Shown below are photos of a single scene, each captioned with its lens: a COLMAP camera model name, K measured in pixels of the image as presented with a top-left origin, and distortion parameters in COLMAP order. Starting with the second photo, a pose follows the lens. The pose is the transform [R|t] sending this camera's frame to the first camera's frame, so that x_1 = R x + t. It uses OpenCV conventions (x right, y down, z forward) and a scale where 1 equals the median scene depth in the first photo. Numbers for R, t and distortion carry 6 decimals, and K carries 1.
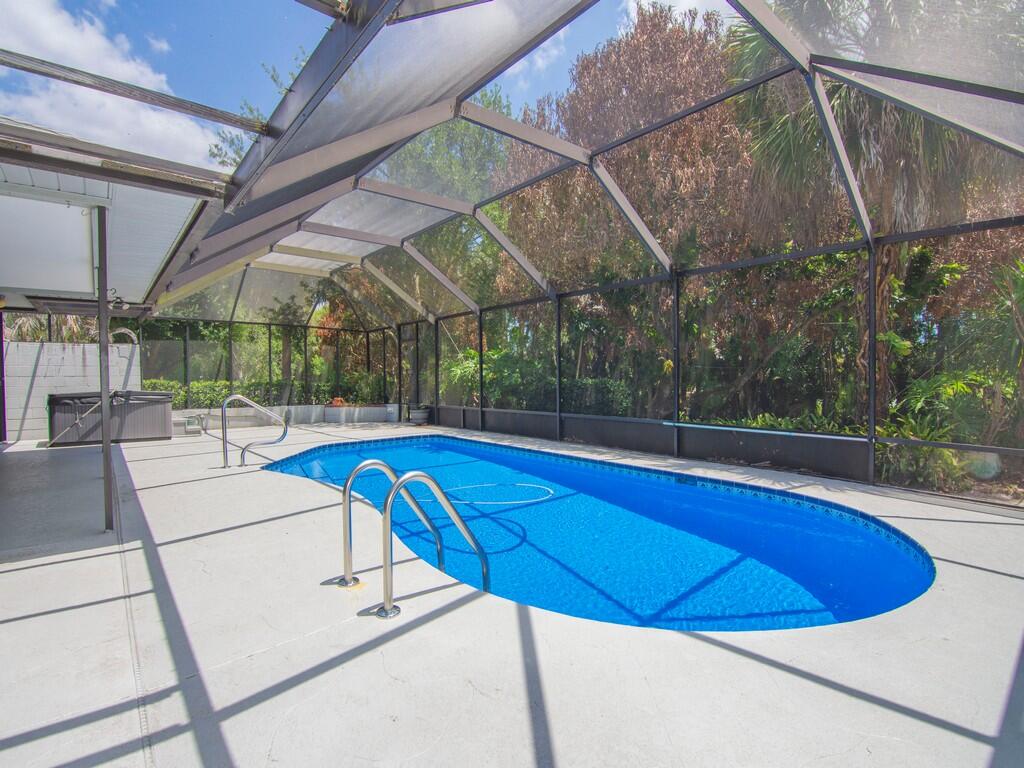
lens RADIAL K [[496.3, 0, 512.0], [0, 496.3, 384.0], [0, 0, 1]] dist [-0.018179, -0.000849]
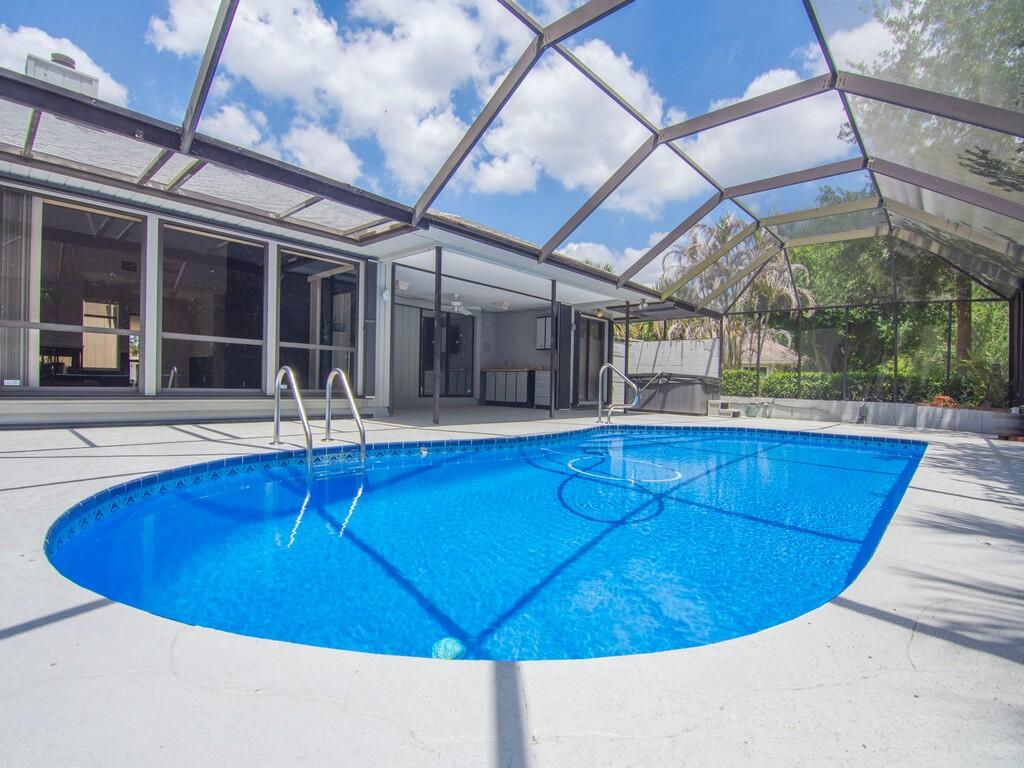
lens RADIAL K [[496.3, 0, 512.0], [0, 496.3, 384.0], [0, 0, 1]] dist [-0.018179, -0.000849]
pose [[0.141997, 0.013883, -0.989770, 0.353203], [-0.045297, 0.998945, 0.007514, 0.043033], [0.988830, 0.043767, 0.142477, 0.347795]]
